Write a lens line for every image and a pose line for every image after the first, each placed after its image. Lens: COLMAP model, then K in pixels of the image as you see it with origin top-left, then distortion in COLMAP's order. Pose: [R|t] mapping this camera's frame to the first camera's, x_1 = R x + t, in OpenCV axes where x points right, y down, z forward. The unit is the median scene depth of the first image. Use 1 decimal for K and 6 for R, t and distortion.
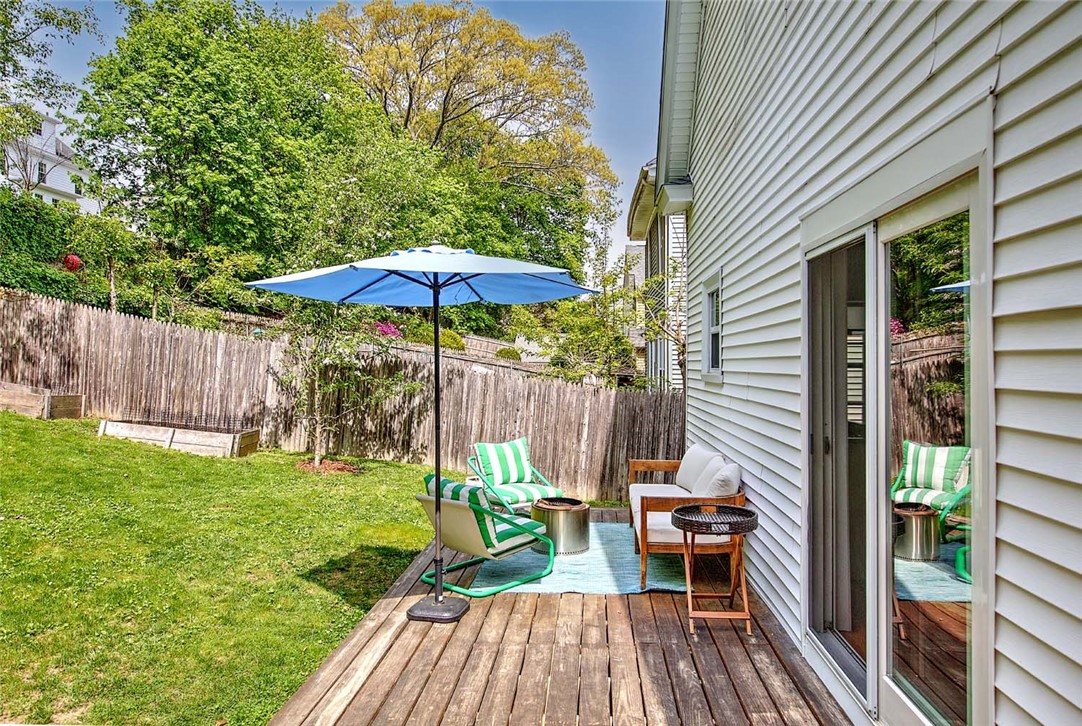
lens RADIAL K [[741.9, 0, 543.0], [0, 741.9, 361.4], [0, 0, 1]] dist [0.001259, -0.002397]
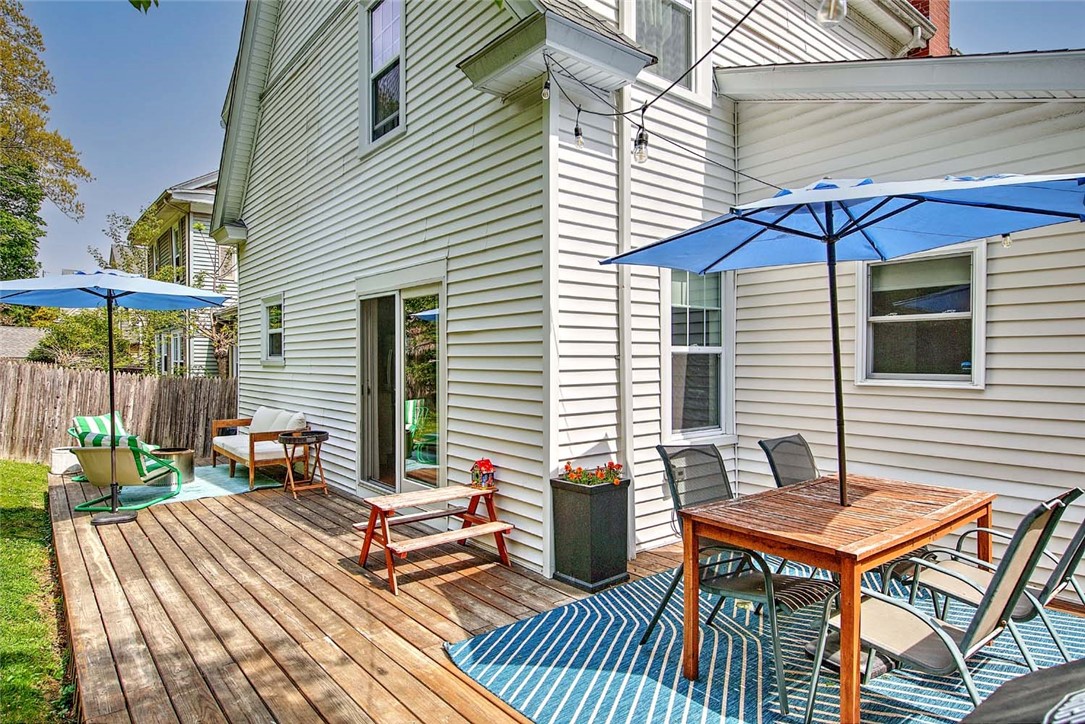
lens RADIAL K [[625.5, 0, 544.1], [0, 625.5, 361.1], [0, 0, 1]] dist [-0.002494, -0.000731]
pose [[0.734144, -0.004991, 0.678976, -0.135691], [0.000980, 0.999980, 0.006291, 0.006569], [-0.678994, -0.003953, 0.734134, -0.185397]]
